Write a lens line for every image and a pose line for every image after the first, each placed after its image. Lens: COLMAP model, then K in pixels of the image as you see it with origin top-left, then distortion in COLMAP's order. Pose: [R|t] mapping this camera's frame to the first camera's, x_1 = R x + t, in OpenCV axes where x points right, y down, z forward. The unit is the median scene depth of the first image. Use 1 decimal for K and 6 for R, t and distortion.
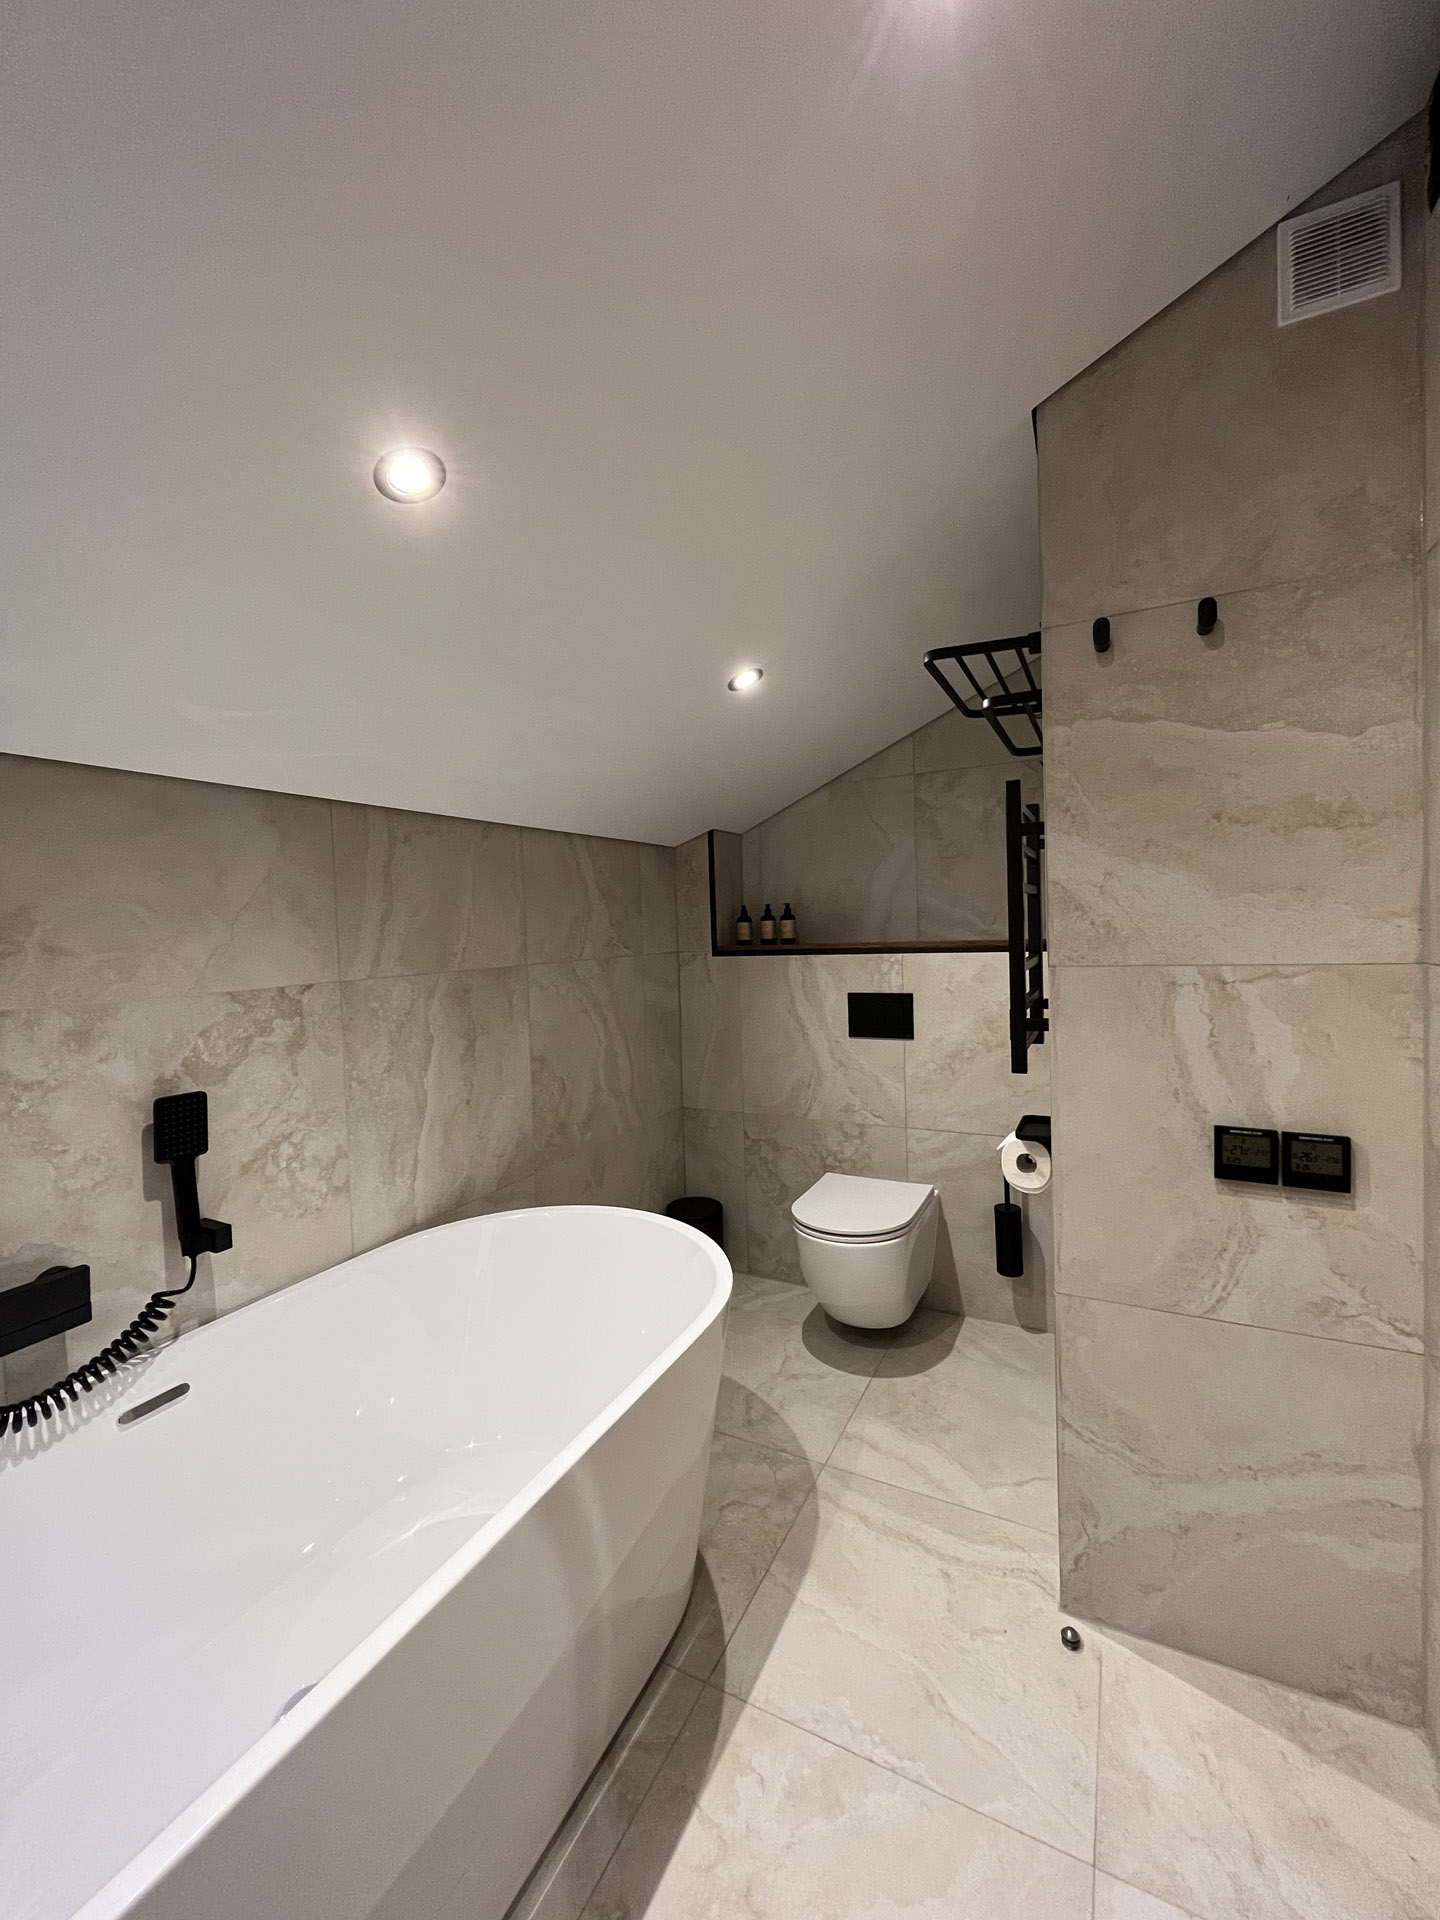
lens RADIAL K [[788.6, 0, 720.0], [0, 788.6, 960.0], [0, 0, 1]] dist [-0.000813, 0.000302]
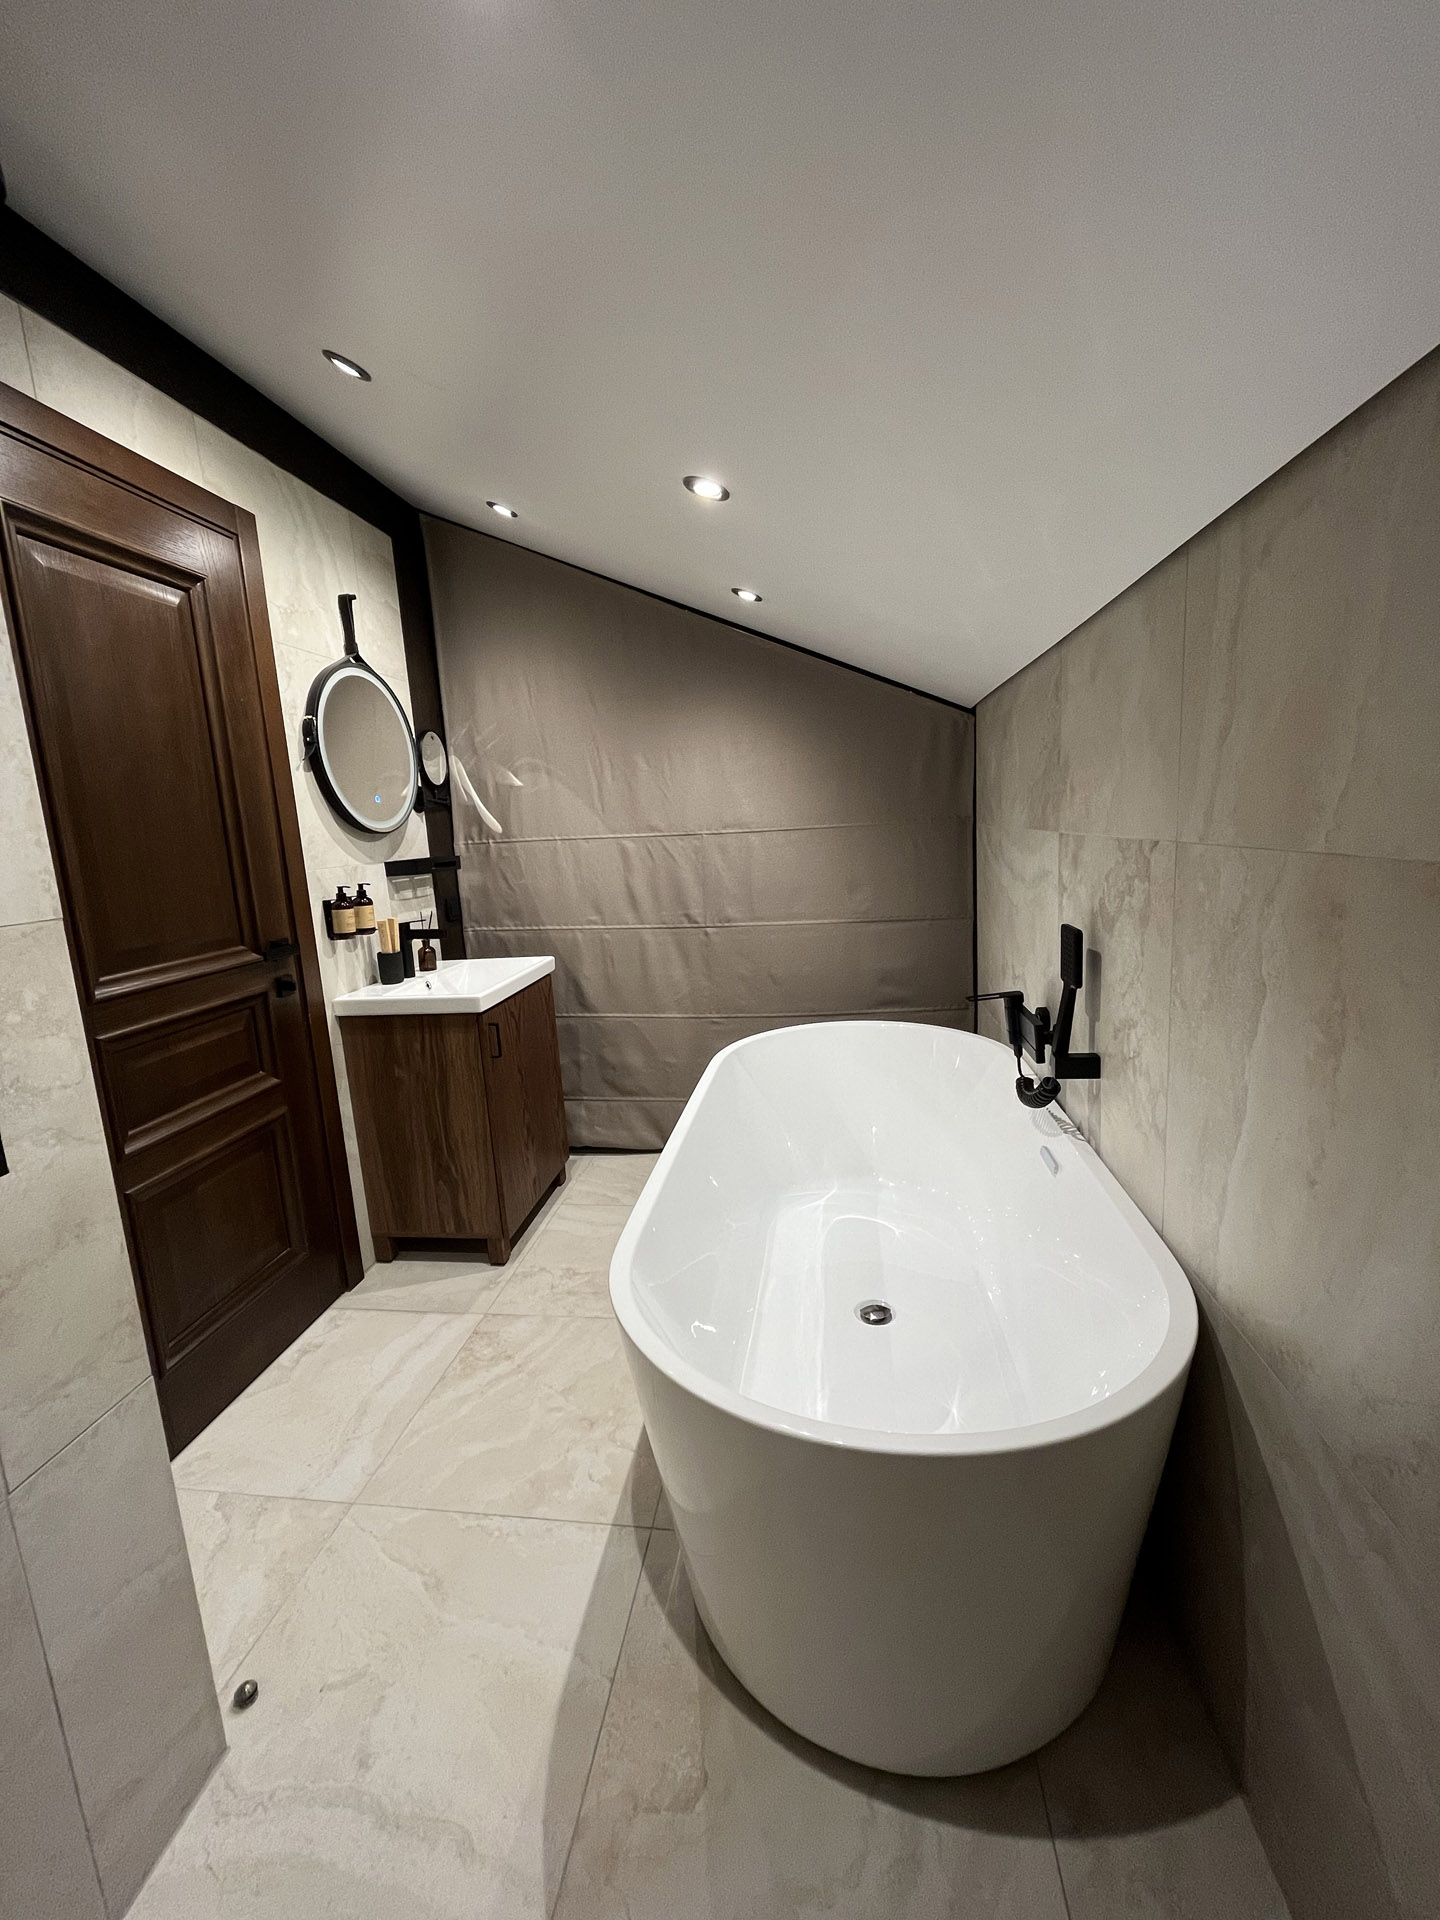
lens RADIAL K [[788.6, 0, 720.0], [0, 788.6, 960.0], [0, 0, 1]] dist [-0.000813, 0.000302]
pose [[-0.942420, 0.143735, -0.301968, 0.099047], [0.076879, 0.971859, 0.222665, -0.059671], [0.325476, 0.186629, -0.926949, 1.713367]]
